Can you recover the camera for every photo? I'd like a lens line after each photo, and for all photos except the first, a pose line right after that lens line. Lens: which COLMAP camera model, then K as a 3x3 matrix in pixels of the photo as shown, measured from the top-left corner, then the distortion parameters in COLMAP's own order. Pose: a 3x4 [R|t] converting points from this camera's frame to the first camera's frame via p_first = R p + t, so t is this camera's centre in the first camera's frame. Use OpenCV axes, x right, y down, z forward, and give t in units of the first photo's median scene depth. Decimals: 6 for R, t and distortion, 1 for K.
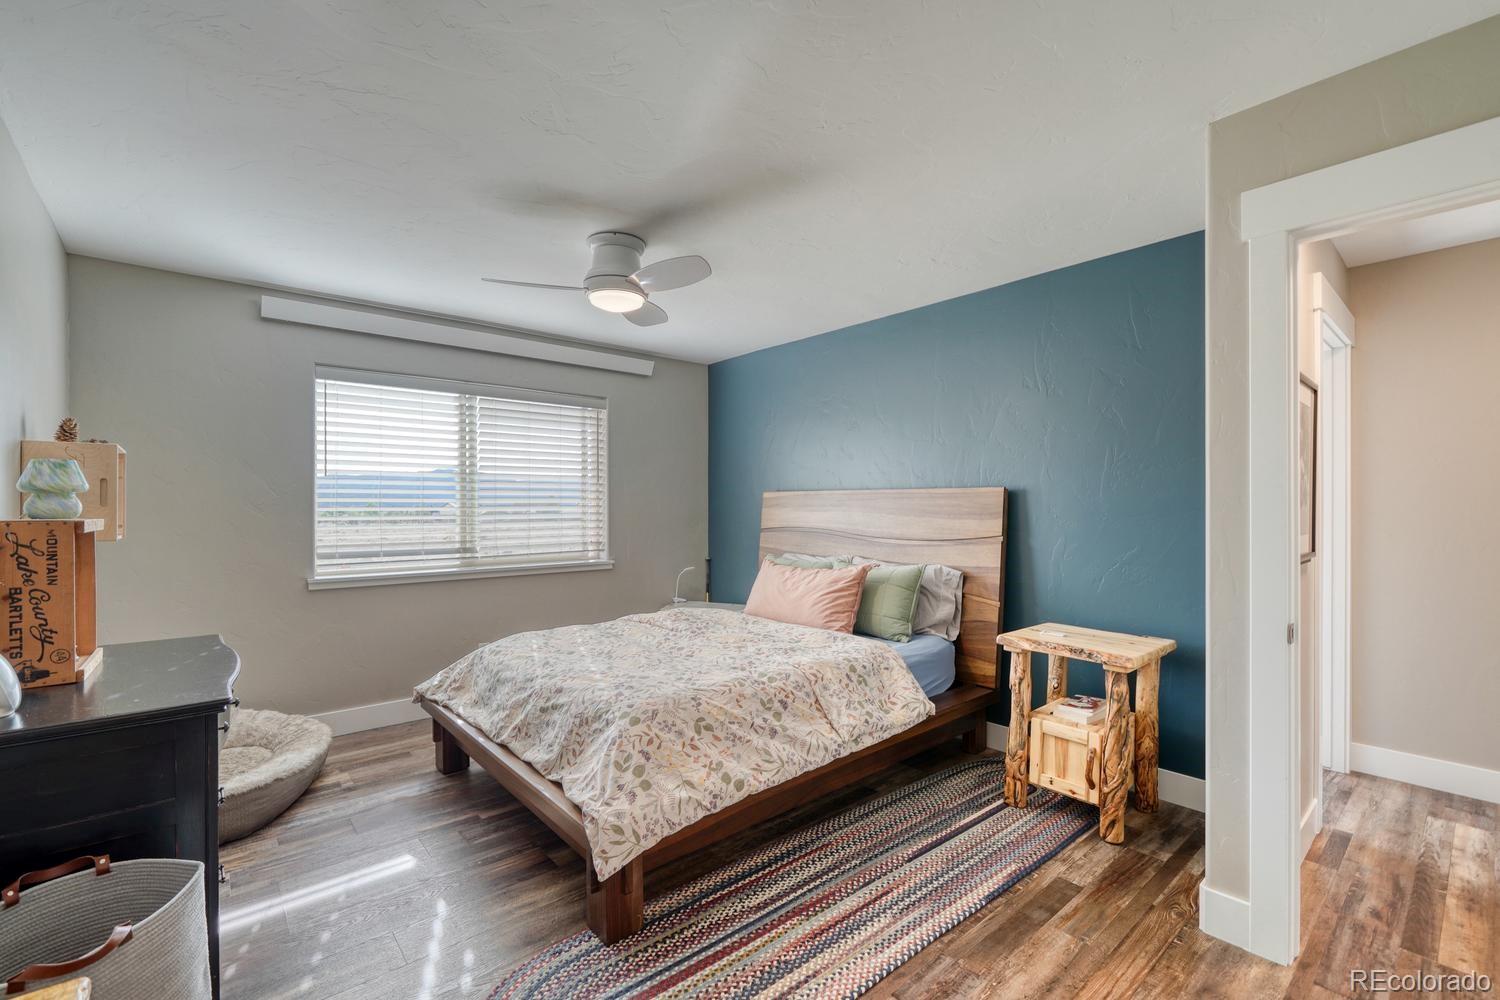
lens RADIAL K [[654.7, 0, 740.7], [0, 654.7, 503.1], [0, 0, 1]] dist [-0.005203, 0.001392]
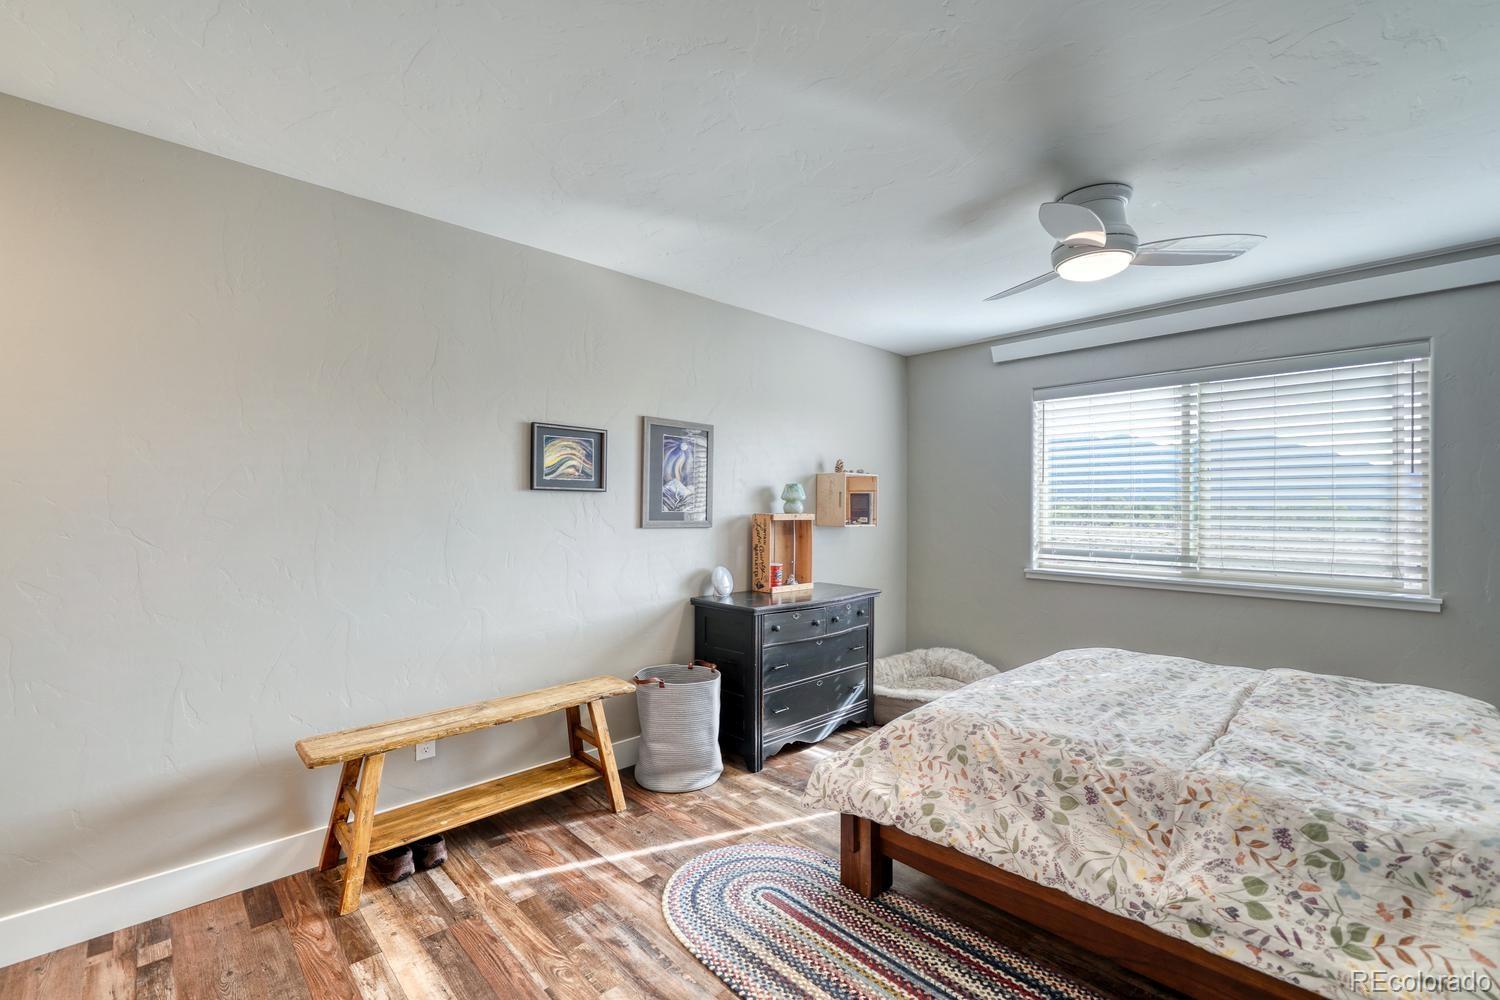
lens RADIAL K [[654.7, 0, 740.6], [0, 654.7, 503.5], [0, 0, 1]] dist [-0.005203, 0.001392]
pose [[0.034784, -0.003073, -0.999390, 0.759675], [-0.000068, 0.999995, -0.003077, -0.000310], [0.999395, 0.000175, 0.034783, 0.613885]]
